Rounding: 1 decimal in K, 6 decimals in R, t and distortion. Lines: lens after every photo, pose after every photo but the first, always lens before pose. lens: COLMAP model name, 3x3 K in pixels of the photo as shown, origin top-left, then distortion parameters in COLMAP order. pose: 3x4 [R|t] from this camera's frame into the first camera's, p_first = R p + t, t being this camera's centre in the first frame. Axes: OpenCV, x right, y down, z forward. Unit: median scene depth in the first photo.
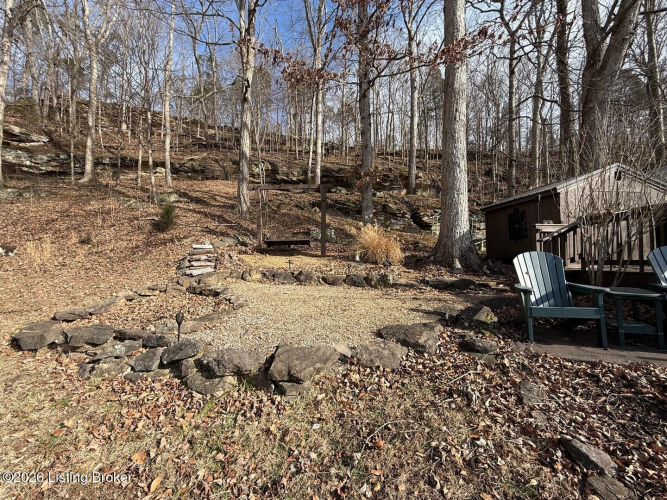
lens RADIAL K [[267.2, 0, 333.9], [0, 267.2, 248.3], [0, 0, 1]] dist [0.001306, -0.000089]
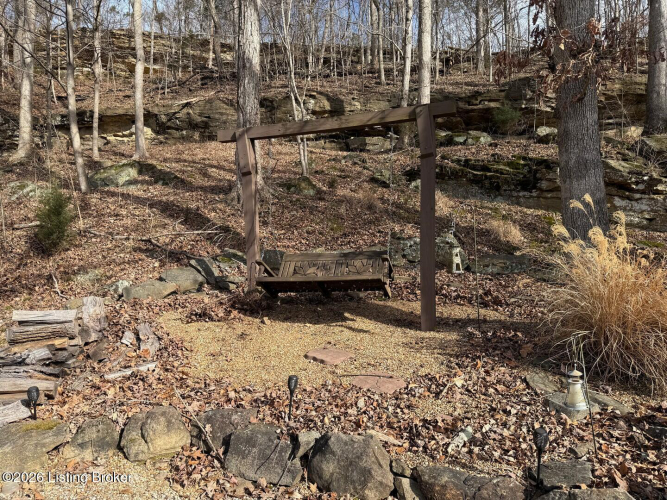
lens RADIAL K [[470.2, 0, 333.4], [0, 470.2, 253.0], [0, 0, 1]] dist [0.059762, -0.068168]
pose [[0.964608, -0.015510, -0.263232, 0.000531], [0.014056, 0.999874, -0.007405, -0.049897], [0.263314, 0.003443, 0.964704, 0.365910]]
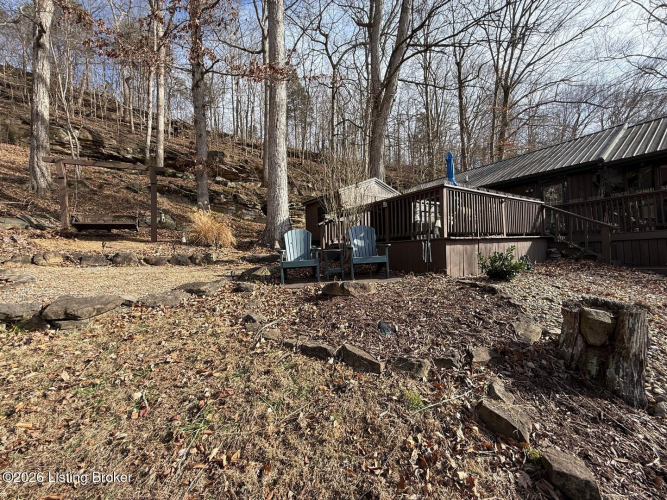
lens RADIAL K [[267.2, 0, 334.7], [0, 267.2, 249.2], [0, 0, 1]] dist [0.001306, -0.000089]
pose [[0.884357, -0.012392, 0.466647, 0.075964], [0.000131, 0.999654, 0.026298, 0.028608], [-0.466811, -0.023196, 0.884053, -0.142685]]
